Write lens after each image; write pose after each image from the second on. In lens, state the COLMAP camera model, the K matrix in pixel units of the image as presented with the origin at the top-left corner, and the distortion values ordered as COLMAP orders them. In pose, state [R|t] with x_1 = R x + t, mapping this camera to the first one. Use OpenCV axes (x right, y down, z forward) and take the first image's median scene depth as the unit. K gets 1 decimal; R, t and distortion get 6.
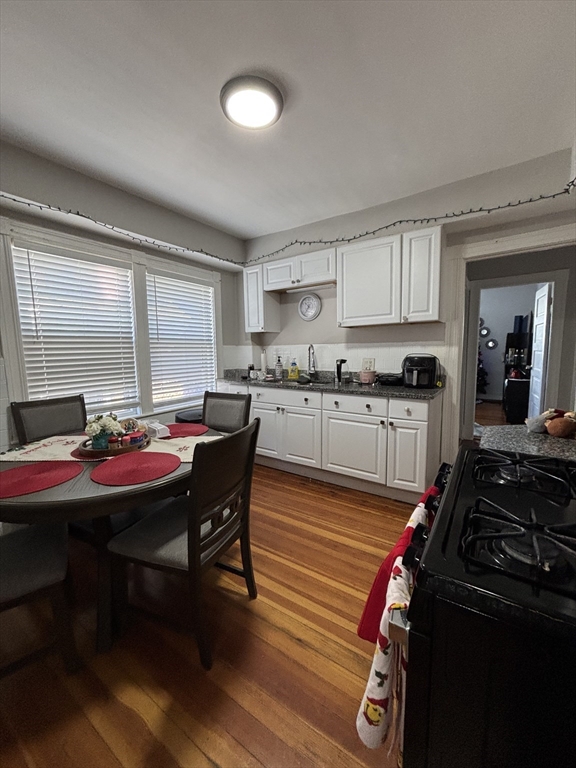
lens RADIAL K [[307.0, 0, 289.1], [0, 307.0, 384.3], [0, 0, 1]] dist [-0.000782, -0.000526]
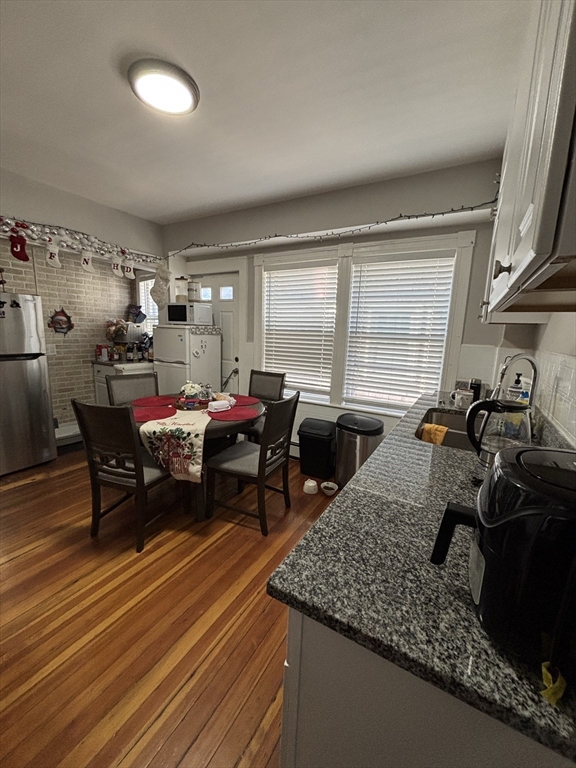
lens RADIAL K [[307.0, 0, 289.1], [0, 307.0, 384.3], [0, 0, 1]] dist [-0.000782, -0.000526]
pose [[0.070550, 0.186027, -0.980009, 0.597693], [-0.154009, 0.972708, 0.173554, -0.143974], [0.985548, 0.138686, 0.097274, 0.839872]]
